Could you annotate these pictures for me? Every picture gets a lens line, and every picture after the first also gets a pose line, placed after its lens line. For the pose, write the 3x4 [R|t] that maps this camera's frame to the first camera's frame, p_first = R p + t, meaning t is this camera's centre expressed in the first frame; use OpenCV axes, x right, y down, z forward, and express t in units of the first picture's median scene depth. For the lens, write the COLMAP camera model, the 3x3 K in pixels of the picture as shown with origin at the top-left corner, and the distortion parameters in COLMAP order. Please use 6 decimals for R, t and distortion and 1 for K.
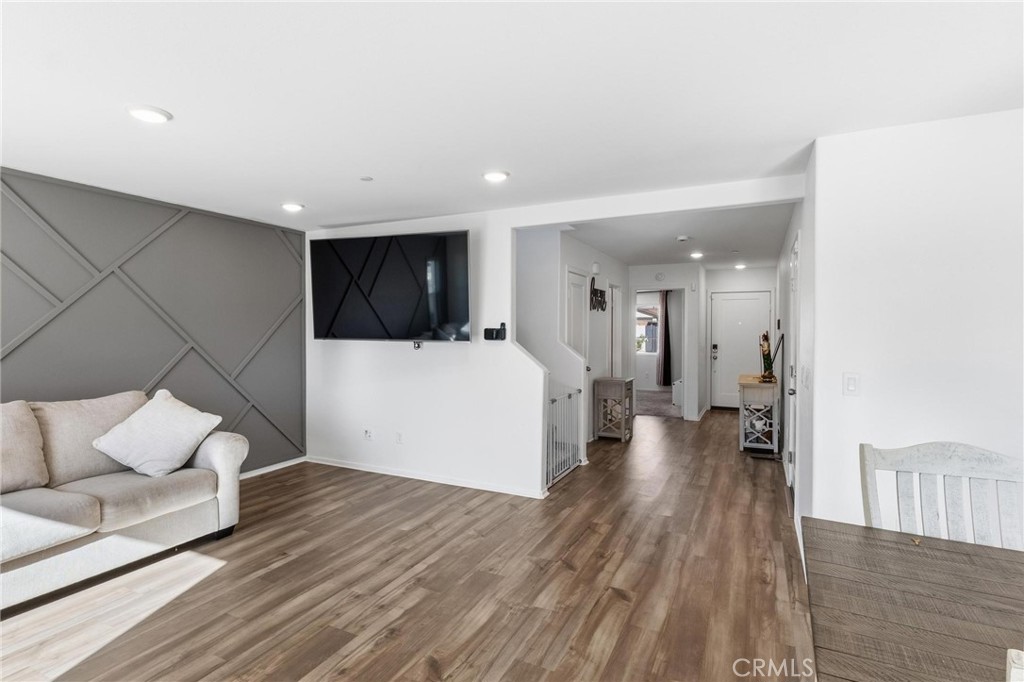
lens RADIAL K [[497.0, 0, 503.4], [0, 497.0, 338.3], [0, 0, 1]] dist [-0.003944, -0.000837]
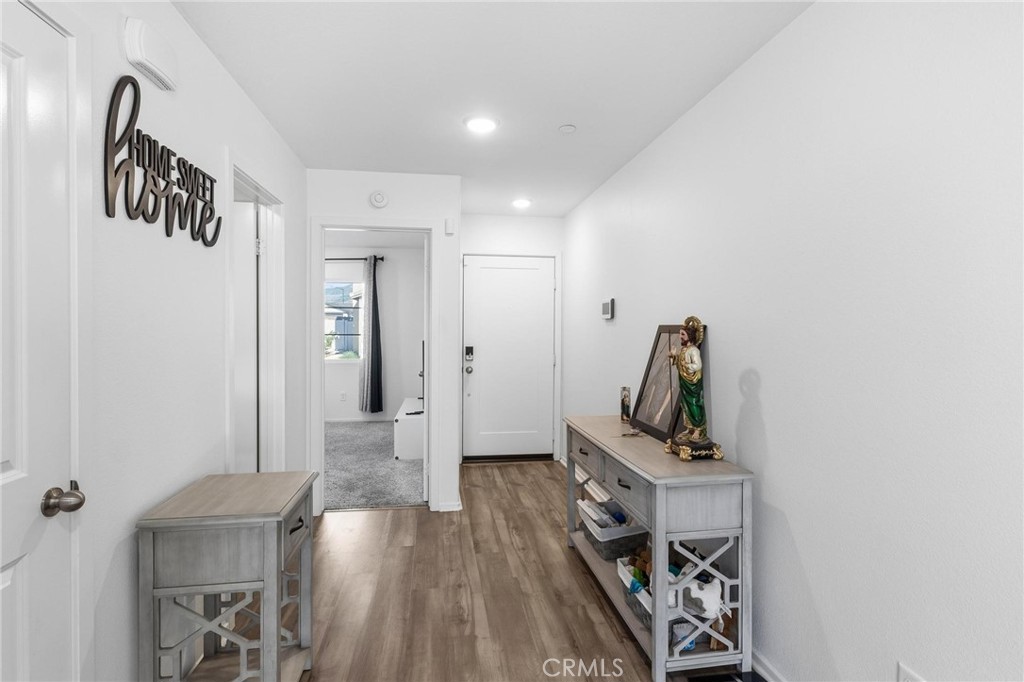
lens RADIAL K [[474.6, 0, 506.2], [0, 474.6, 337.3], [0, 0, 1]] dist [-0.006811, -0.000586]
pose [[0.810078, -0.007929, 0.586268, 0.146343], [0.003672, 0.999958, 0.008451, -0.002552], [-0.586310, -0.004693, 0.810073, 0.543253]]
